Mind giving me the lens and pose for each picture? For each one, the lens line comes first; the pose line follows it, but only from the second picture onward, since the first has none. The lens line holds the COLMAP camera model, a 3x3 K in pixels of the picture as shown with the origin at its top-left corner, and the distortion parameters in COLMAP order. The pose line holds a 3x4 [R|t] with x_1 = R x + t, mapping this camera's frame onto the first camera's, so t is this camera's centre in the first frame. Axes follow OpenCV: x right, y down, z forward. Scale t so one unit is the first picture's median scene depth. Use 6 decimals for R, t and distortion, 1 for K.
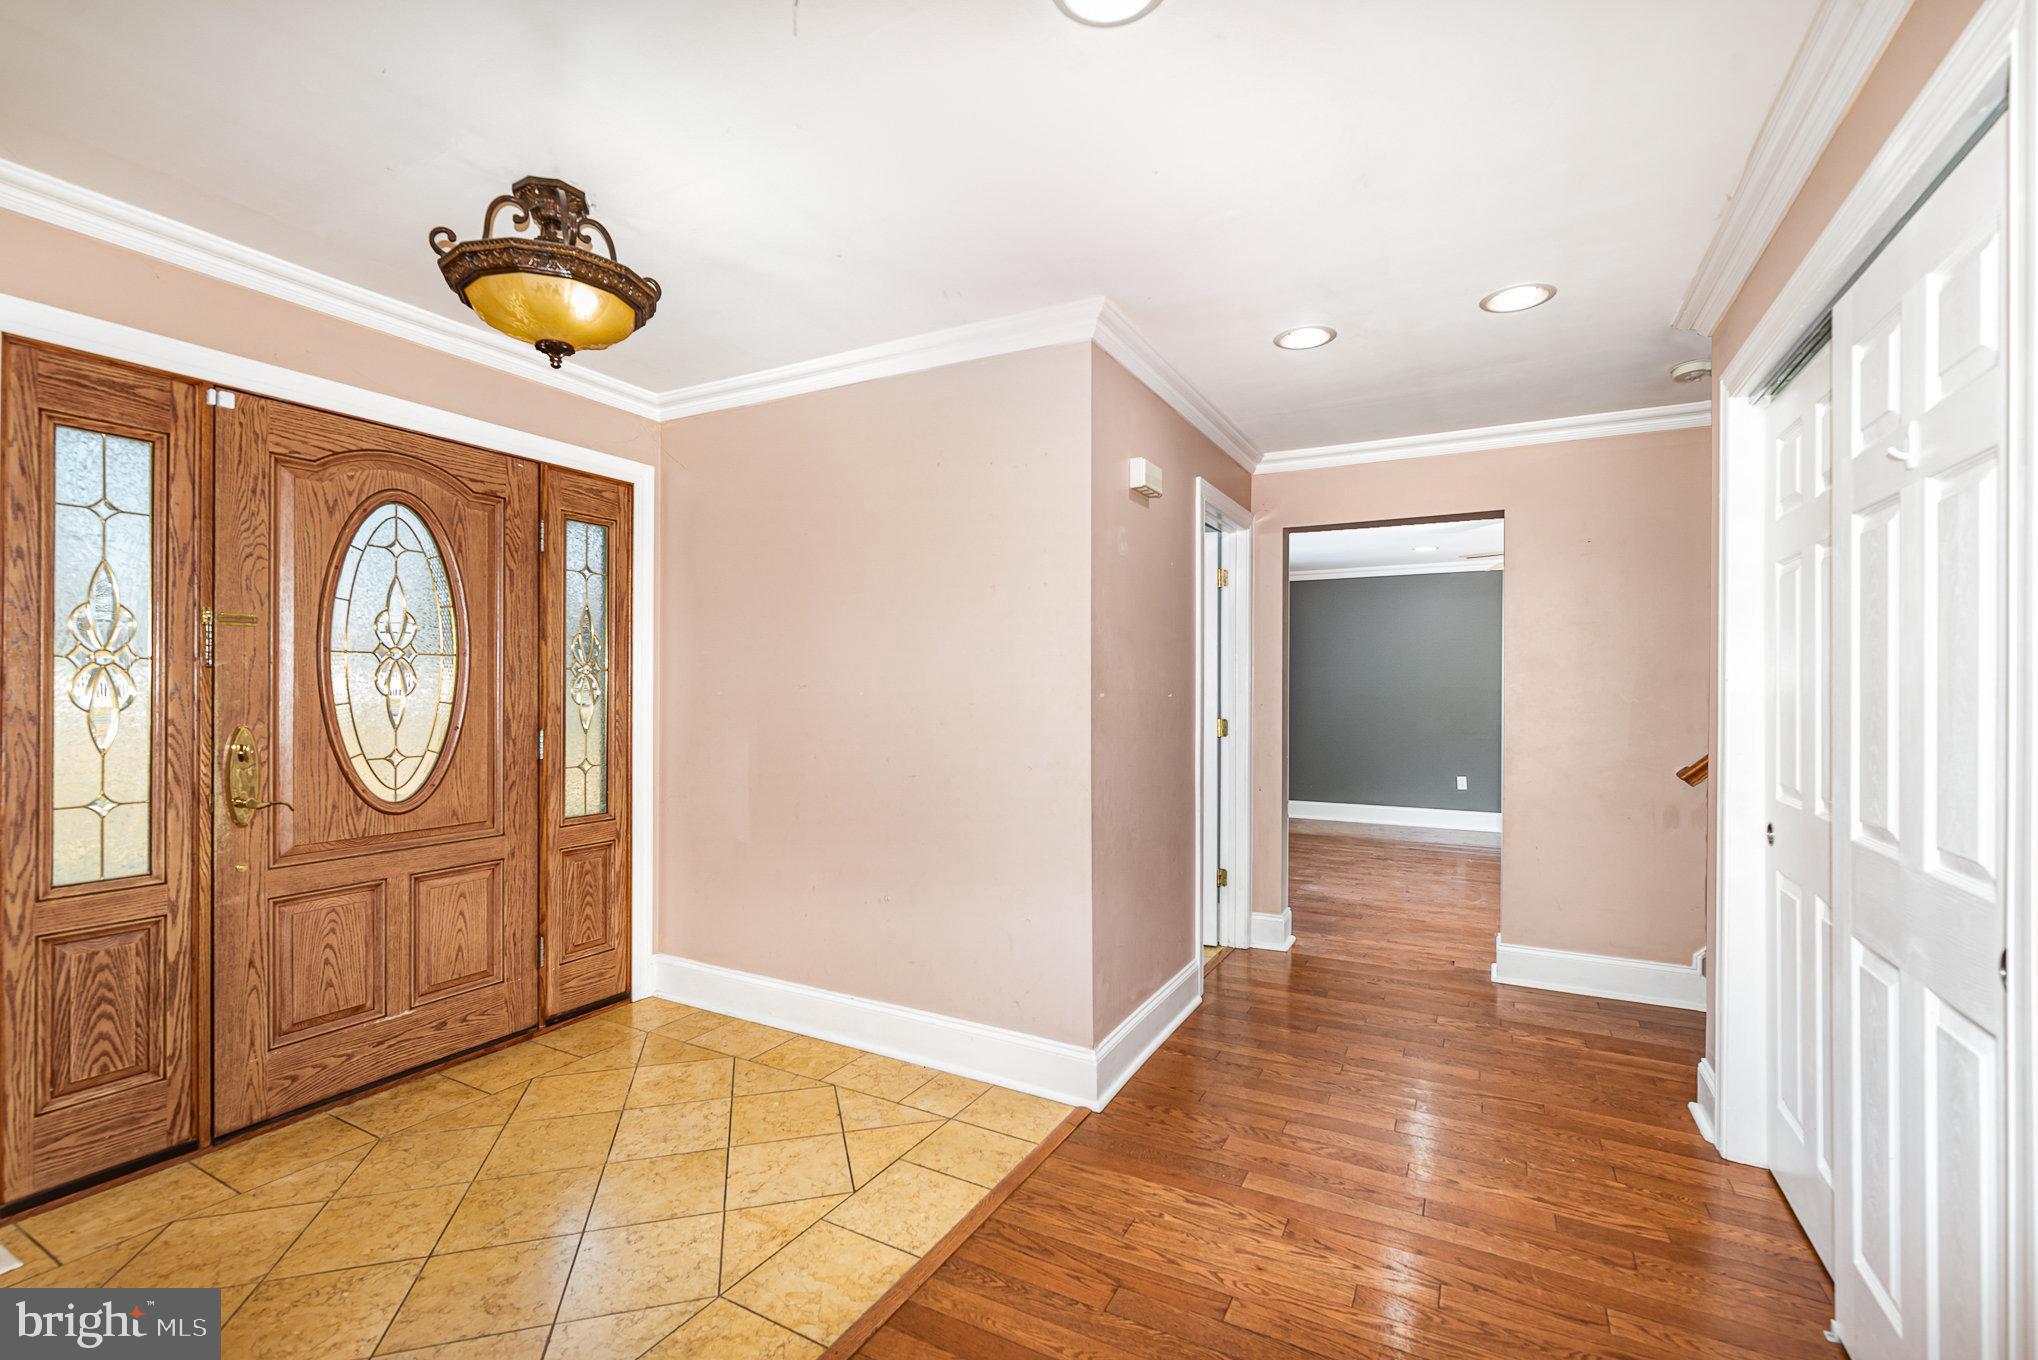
lens RADIAL K [[876.1, 0, 1008.6], [0, 876.1, 689.8], [0, 0, 1]] dist [-0.007556, 0.000233]
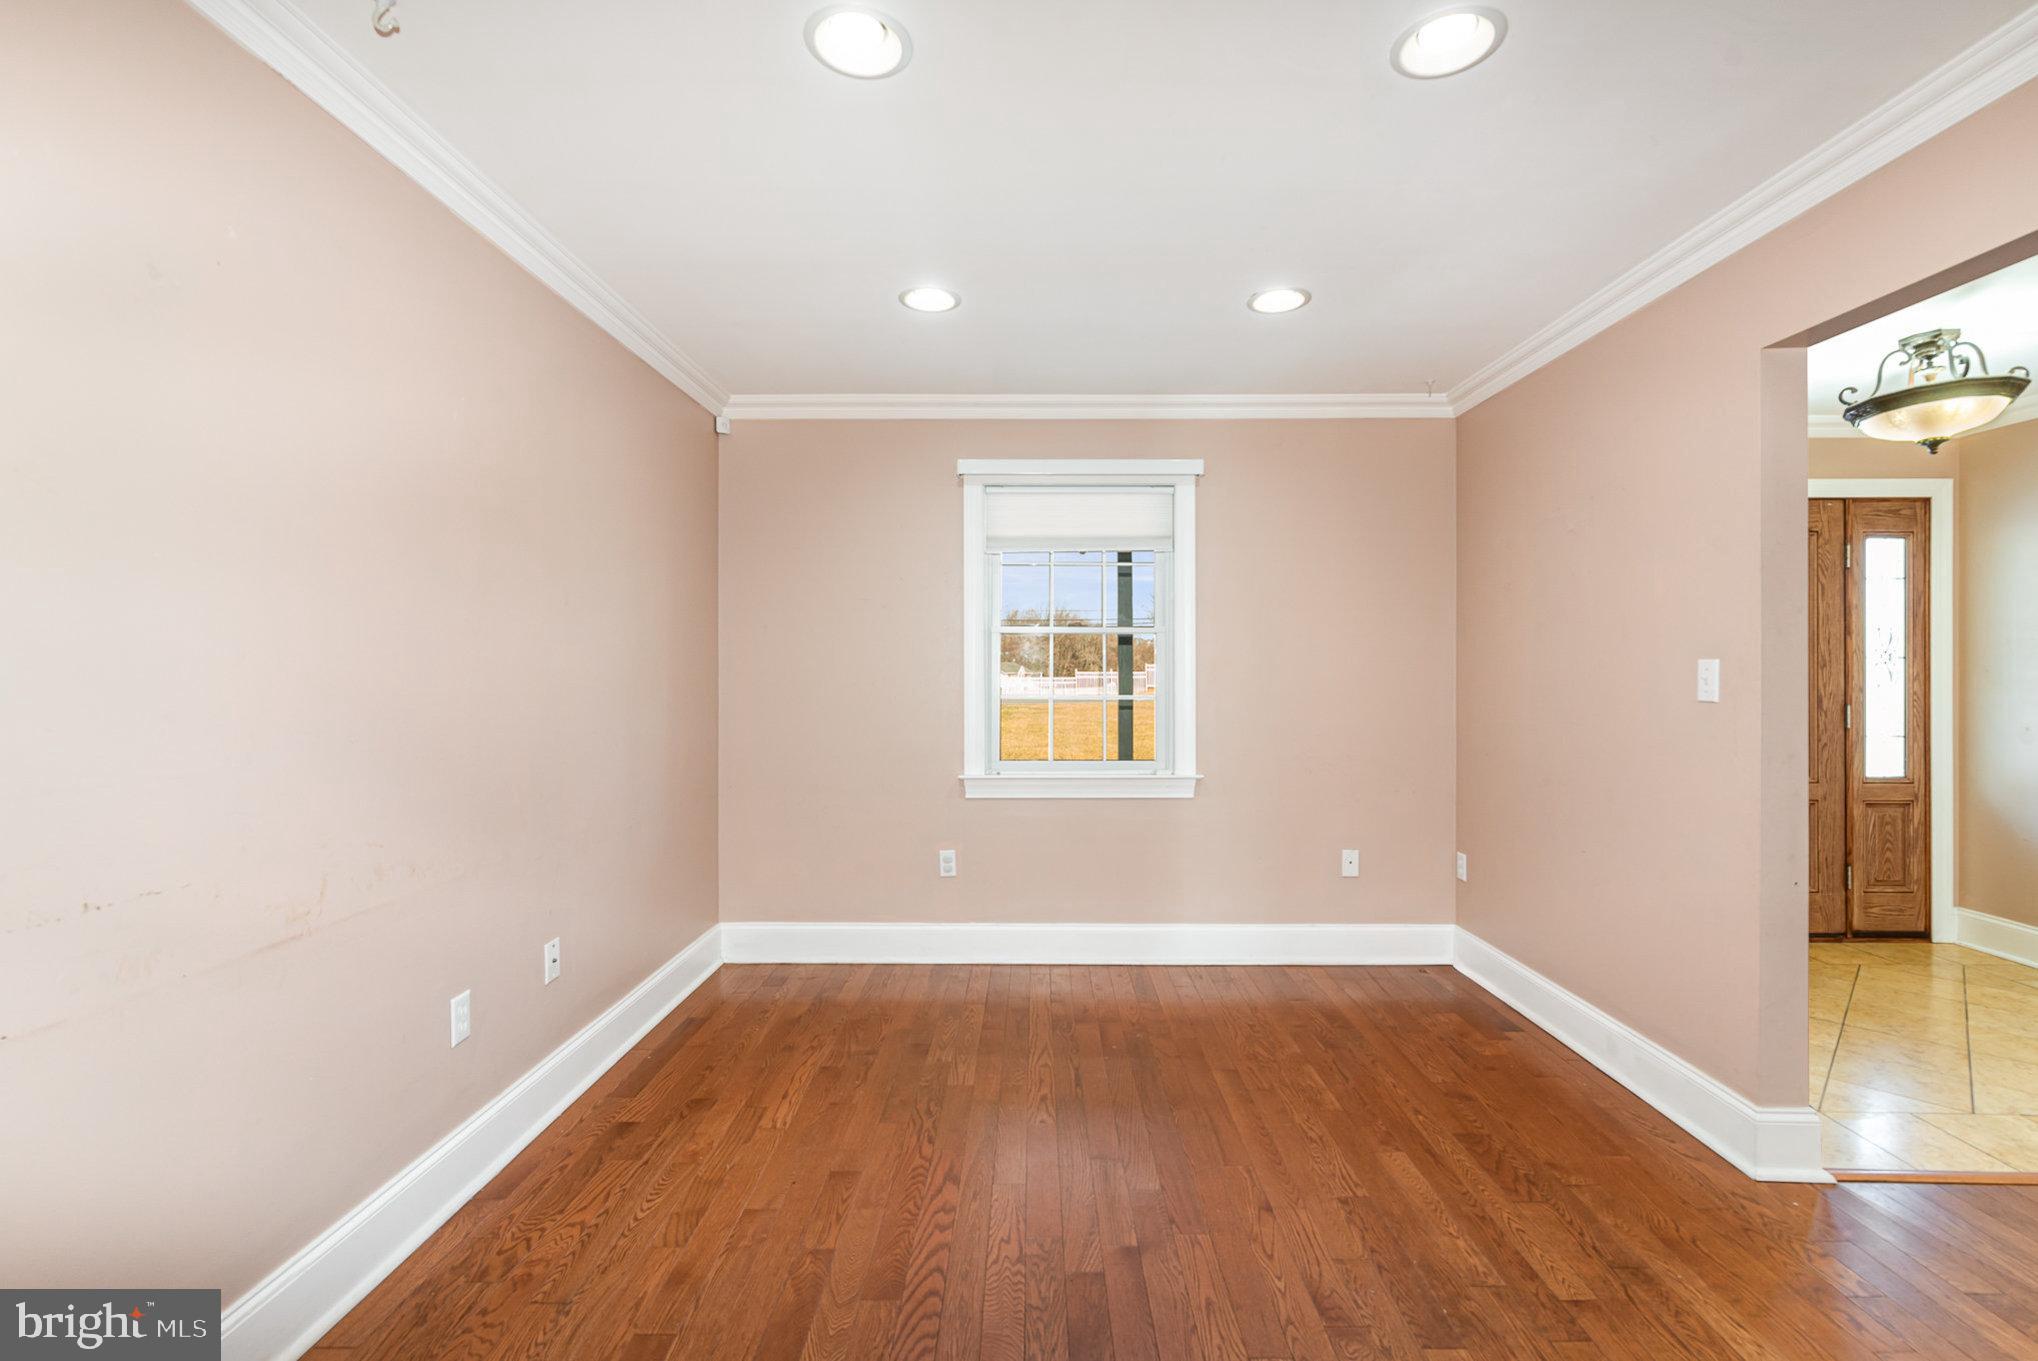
lens RADIAL K [[876.1, 0, 1032.1], [0, 876.1, 667.2], [0, 0, 1]] dist [-0.007556, 0.000233]
pose [[0.466771, -0.007626, -0.884346, 0.039321], [0.000533, 0.999965, -0.008341, -0.000231], [0.884378, 0.003422, 0.466758, -0.653142]]
